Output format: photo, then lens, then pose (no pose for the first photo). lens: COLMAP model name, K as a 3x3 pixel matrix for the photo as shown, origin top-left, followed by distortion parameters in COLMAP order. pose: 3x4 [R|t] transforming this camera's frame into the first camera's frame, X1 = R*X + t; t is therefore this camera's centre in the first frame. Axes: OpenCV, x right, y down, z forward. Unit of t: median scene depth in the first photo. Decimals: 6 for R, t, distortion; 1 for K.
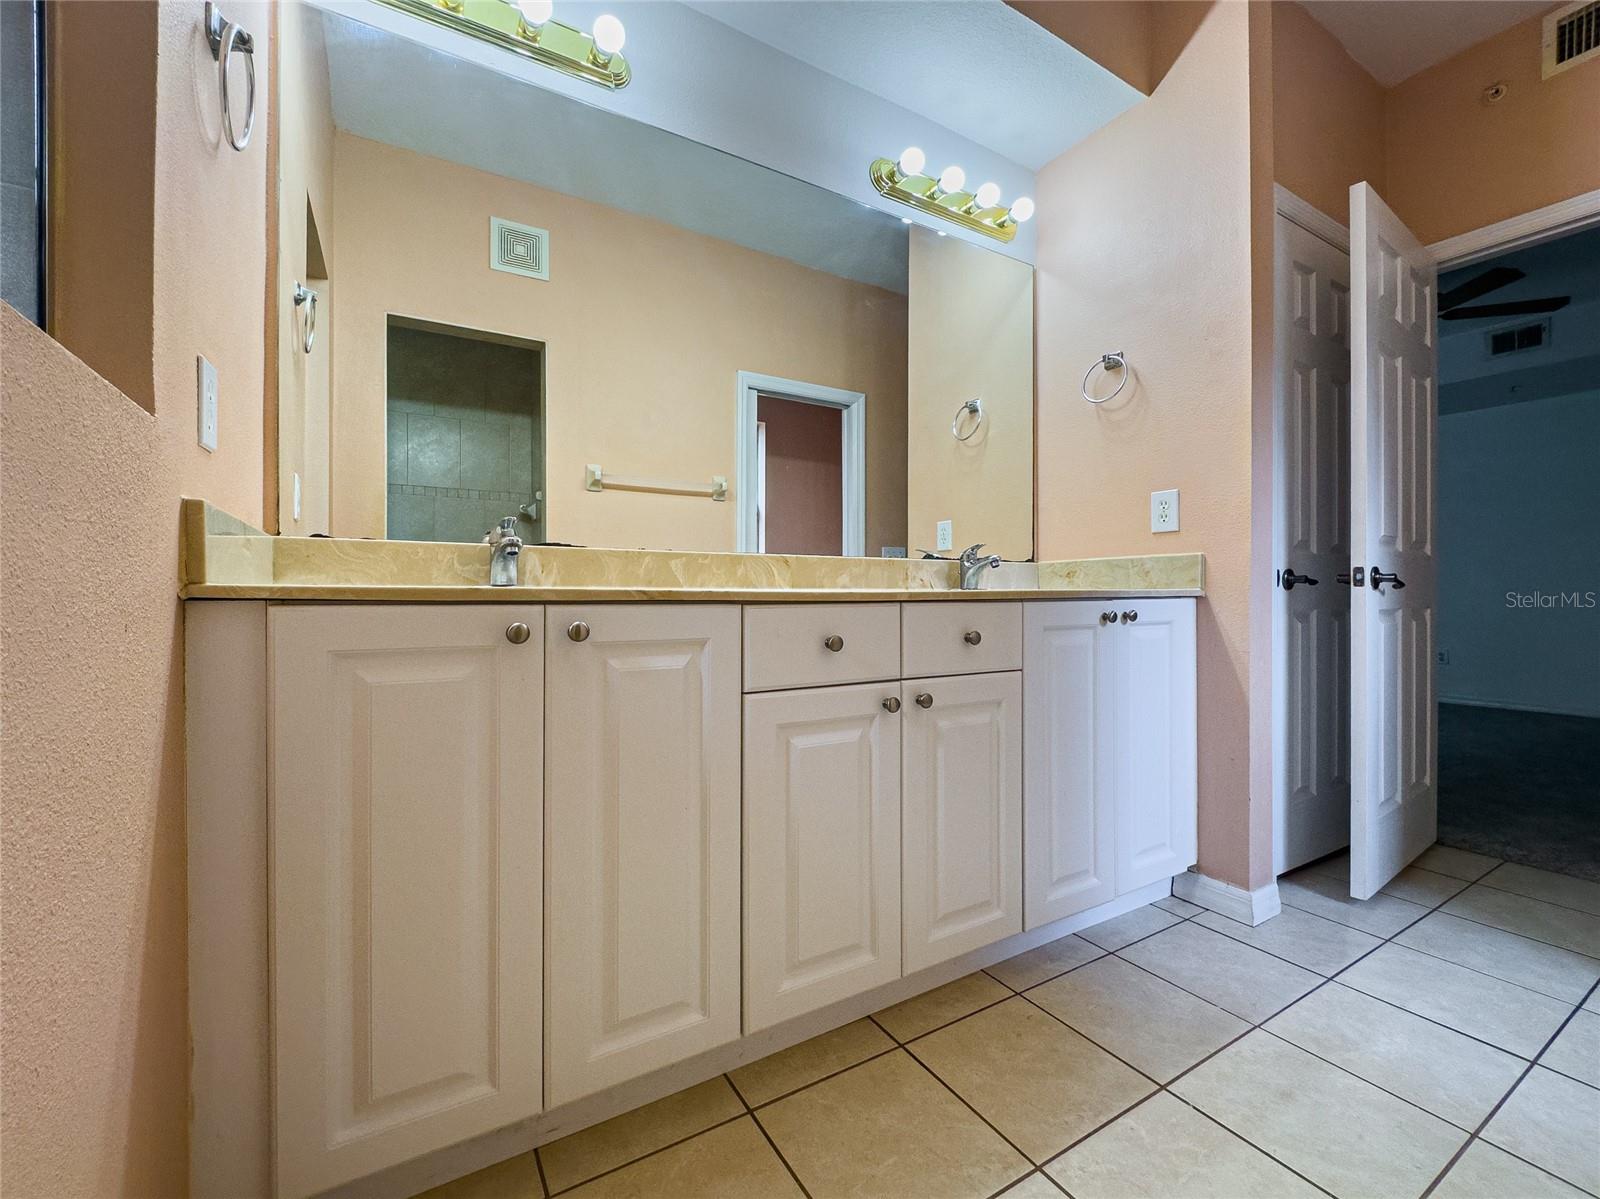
lens RADIAL K [[642.9, 0, 765.7], [0, 642.9, 593.7], [0, 0, 1]] dist [-0.001474, -0.000452]
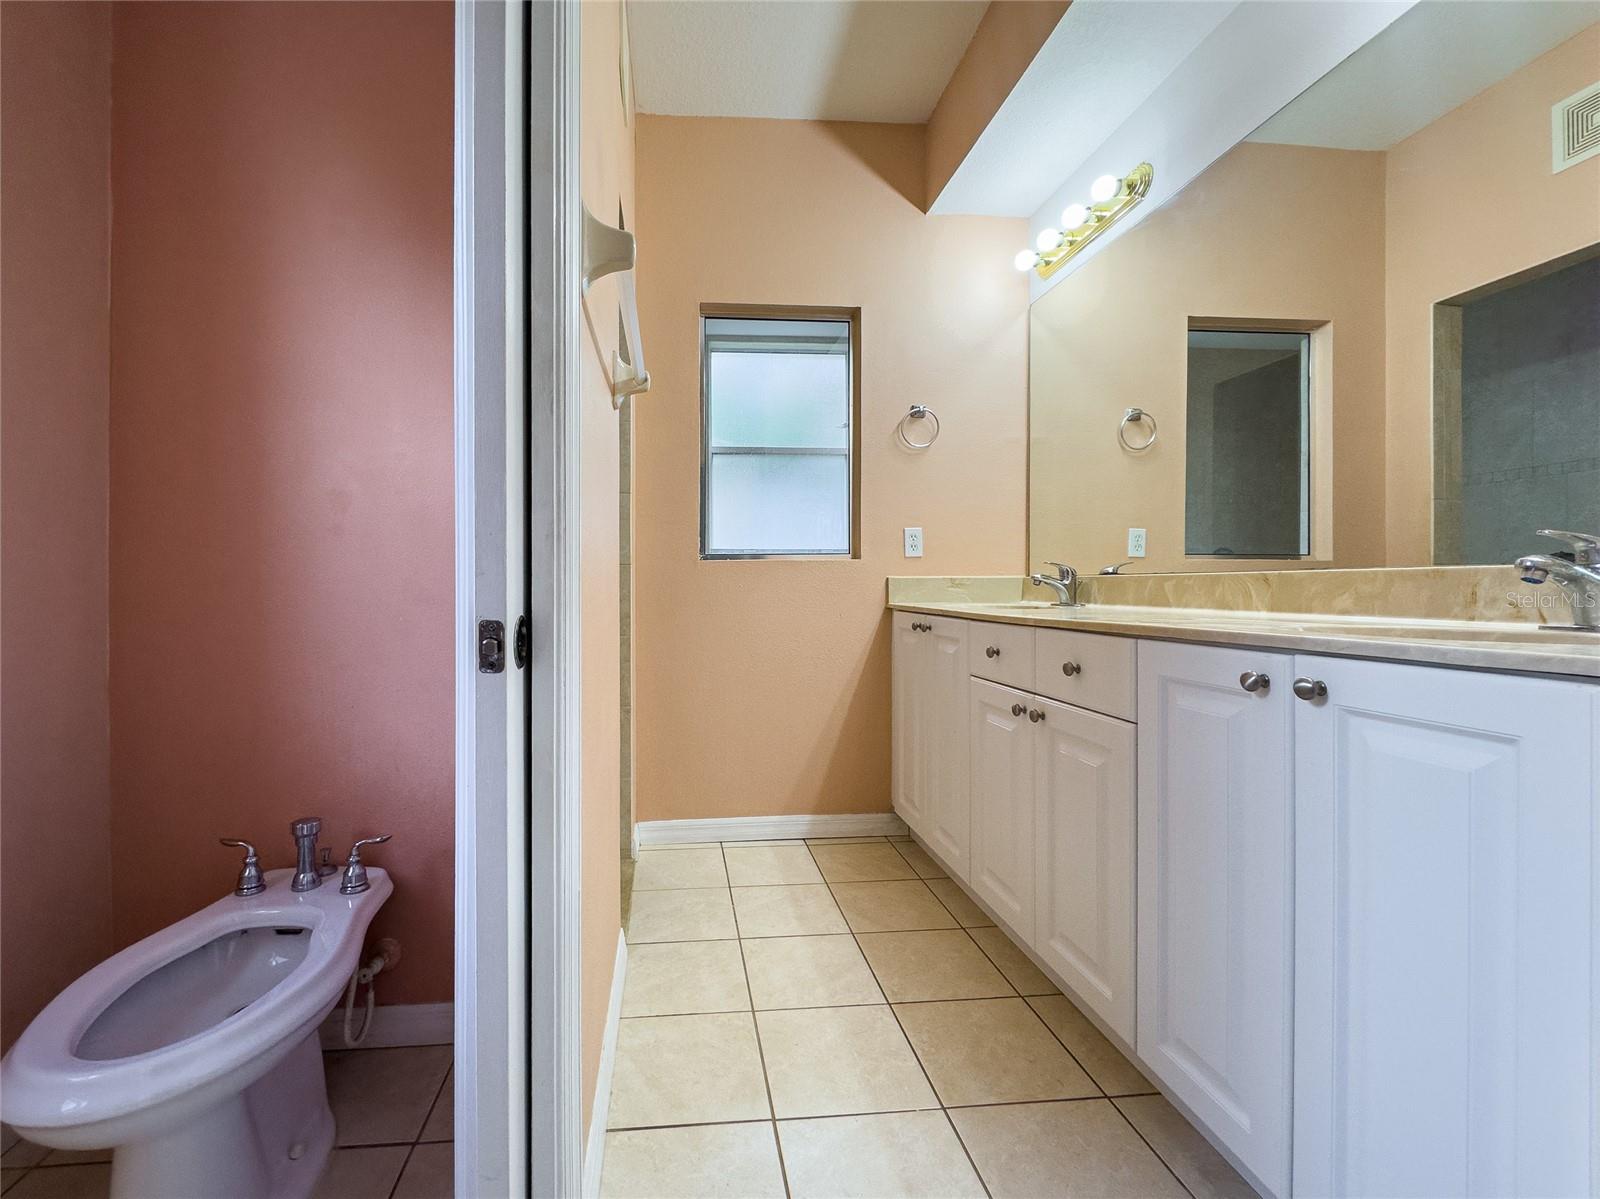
lens RADIAL K [[642.9, 0, 765.7], [0, 642.9, 593.7], [0, 0, 1]] dist [-0.001474, -0.000452]
pose [[-0.343143, 0.008041, -0.939249, 1.188687], [0.002925, 0.999968, 0.007492, -0.045393], [0.939278, -0.000177, -0.343156, 0.771890]]
